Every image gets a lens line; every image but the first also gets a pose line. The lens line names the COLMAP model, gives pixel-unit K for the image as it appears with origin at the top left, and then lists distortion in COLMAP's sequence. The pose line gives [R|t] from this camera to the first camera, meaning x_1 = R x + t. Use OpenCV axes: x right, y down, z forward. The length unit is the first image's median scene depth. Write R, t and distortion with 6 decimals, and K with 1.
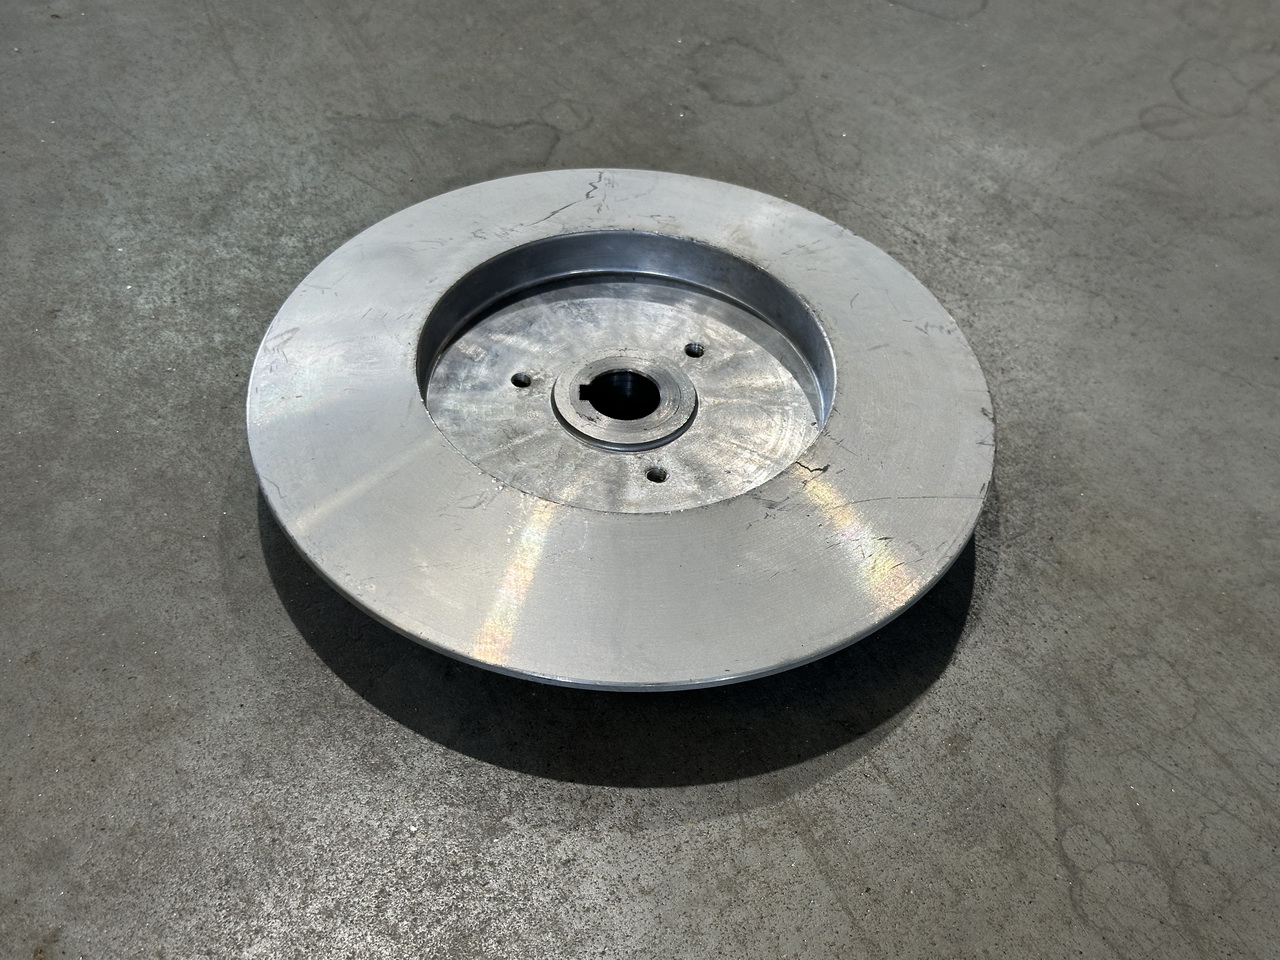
lens RADIAL K [[1857.0, 0, 643.0], [0, 1857.0, 469.2], [0, 0, 1]] dist [0.089674, 0.000000]
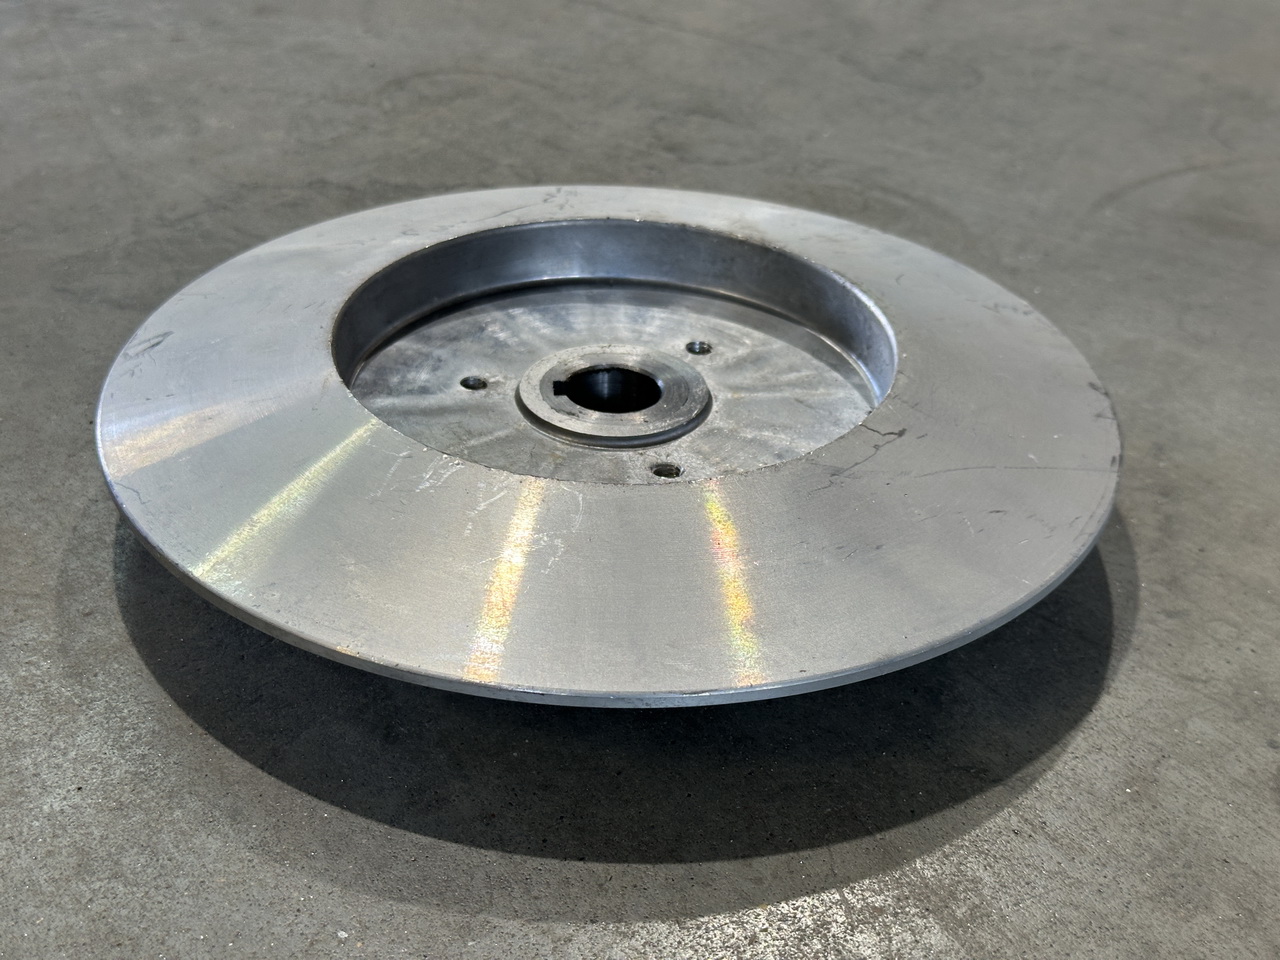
lens RADIAL K [[1857.0, 0, 639.1], [0, 1857.0, 476.7], [0, 0, 1]] dist [0.089674, 0.000000]
pose [[0.997523, -0.051169, 0.048275, -0.038599], [0.060873, 0.971808, -0.227780, 0.169199], [-0.035259, 0.230154, 0.972515, 0.289975]]
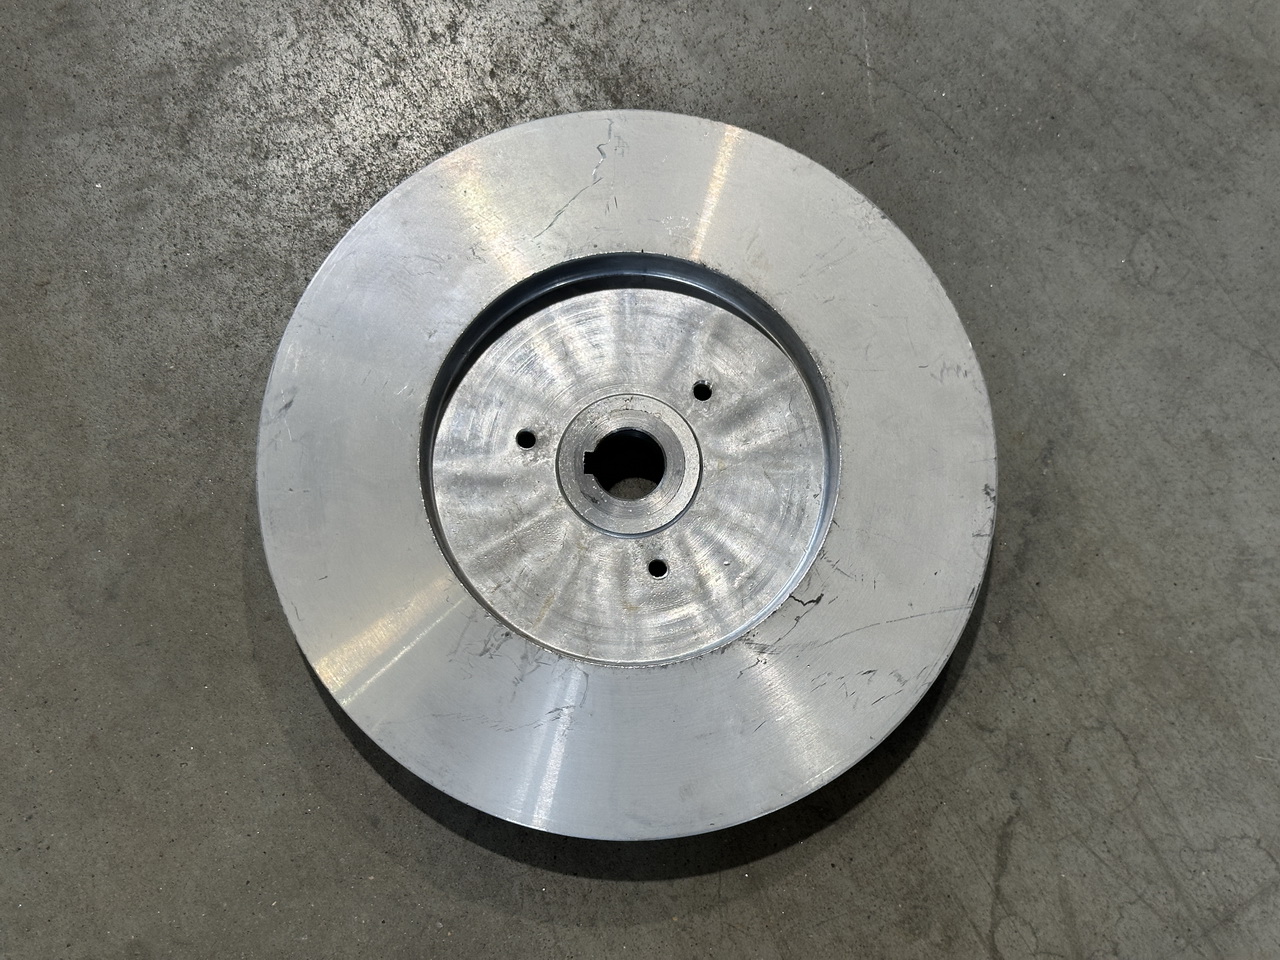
lens RADIAL K [[1857.0, 0, 642.3], [0, 1857.0, 489.0], [0, 0, 1]] dist [0.089674, 0.000000]
pose [[0.999371, 0.025930, -0.024205, 0.022469], [-0.006851, 0.810609, 0.585547, -0.633527], [0.034804, -0.585013, 0.810277, 0.185602]]
